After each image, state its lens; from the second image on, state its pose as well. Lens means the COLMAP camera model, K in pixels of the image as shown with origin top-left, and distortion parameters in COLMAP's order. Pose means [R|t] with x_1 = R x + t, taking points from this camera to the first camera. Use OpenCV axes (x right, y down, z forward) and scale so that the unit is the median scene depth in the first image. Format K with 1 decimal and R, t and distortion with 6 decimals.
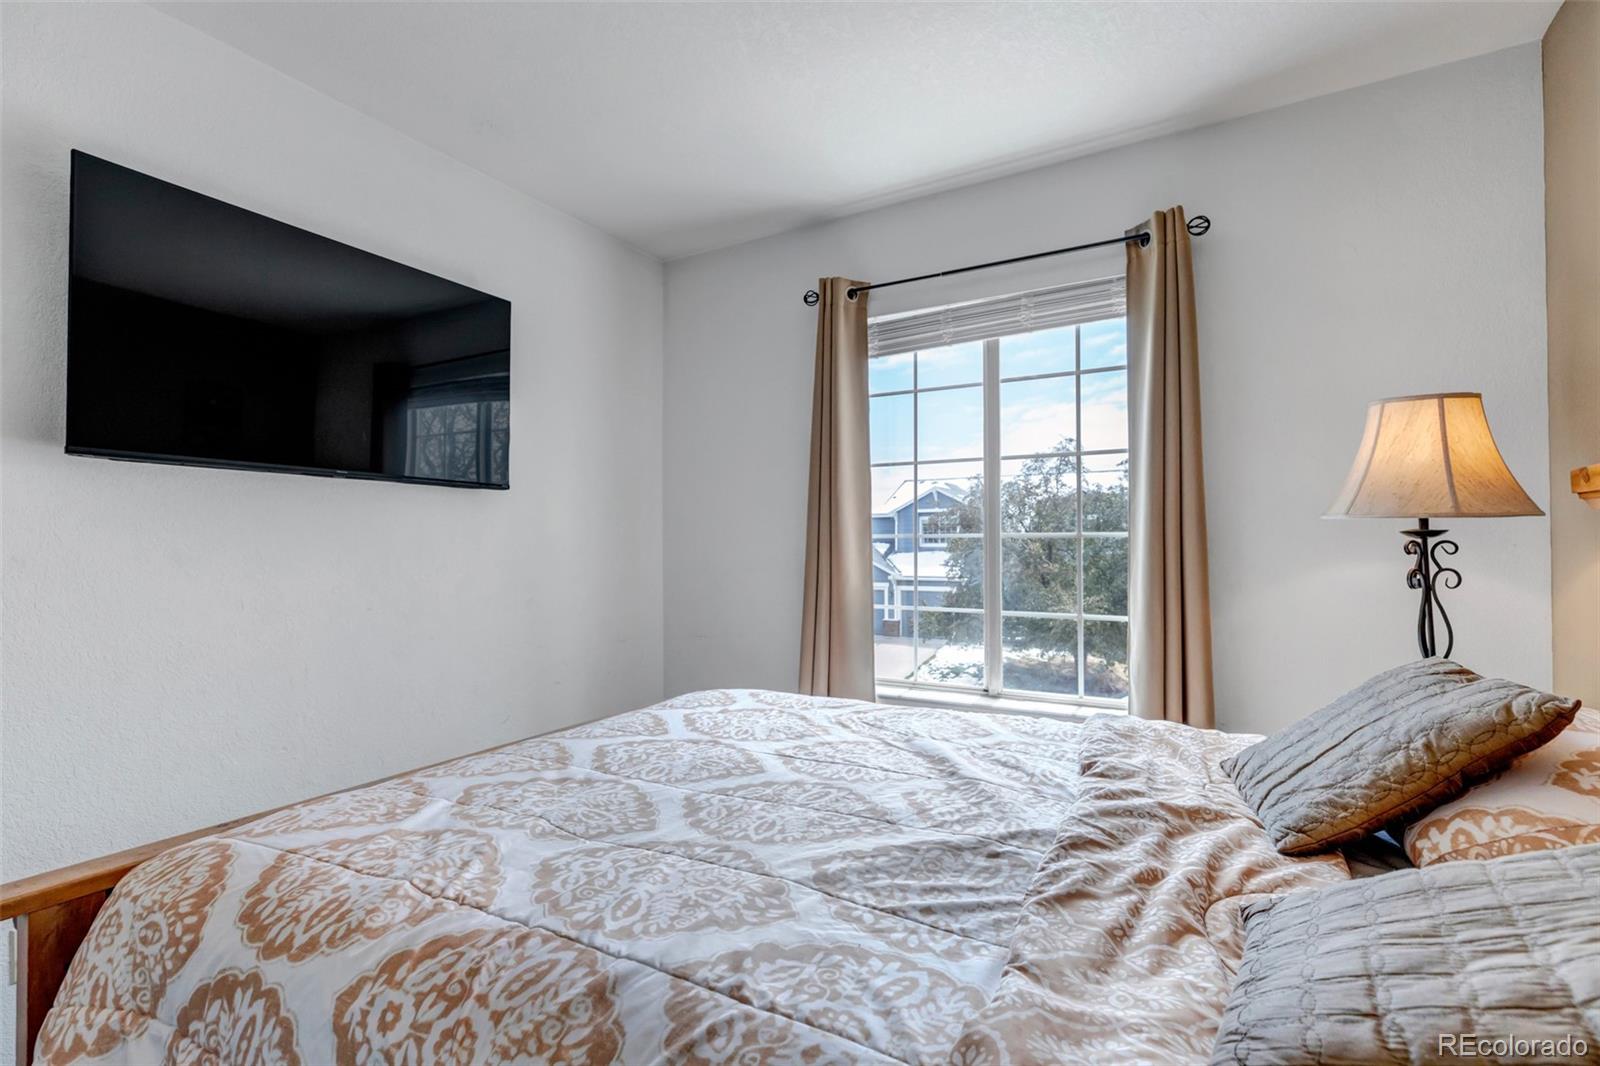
lens RADIAL K [[740.9, 0, 800.0], [0, 740.9, 533.0], [0, 0, 1]] dist [0.001396, 0.000391]
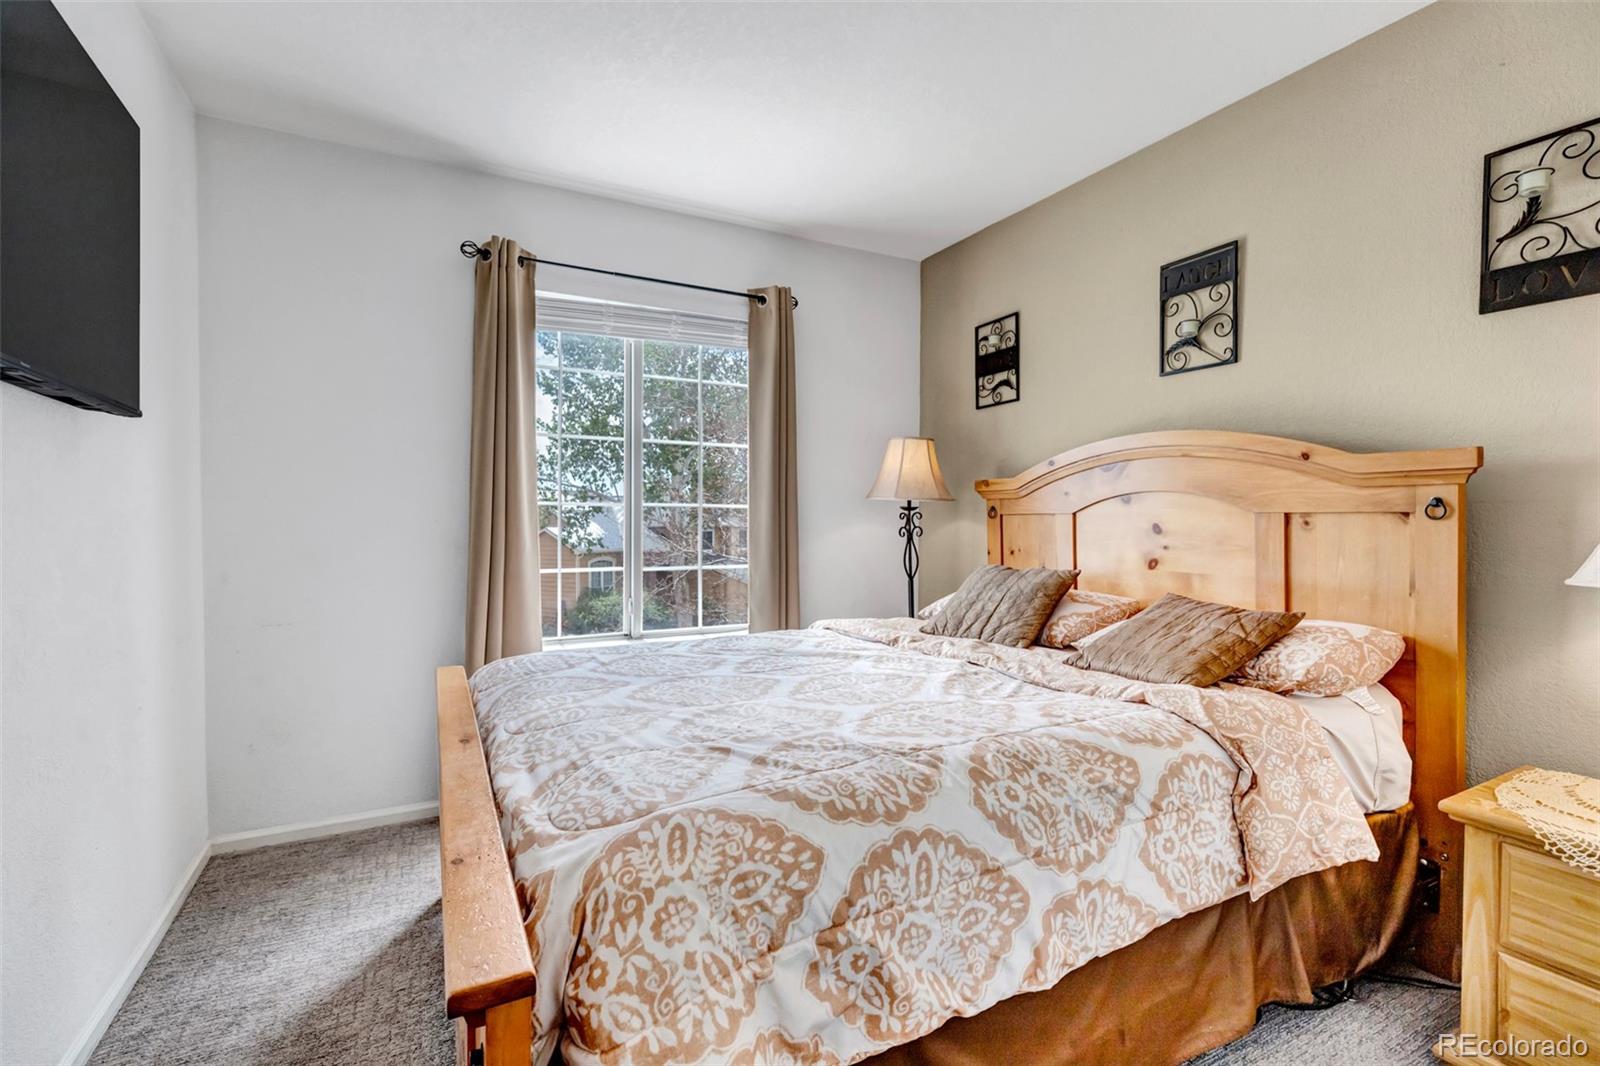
lens RADIAL K [[703.3, 0, 810.9], [0, 703.3, 531.3], [0, 0, 1]] dist [0.003120, -0.000592]
pose [[0.543874, -0.008408, 0.839125, -0.836900], [-0.018996, 0.999570, 0.022327, 0.024408], [-0.838952, -0.028083, 0.543480, 0.223662]]
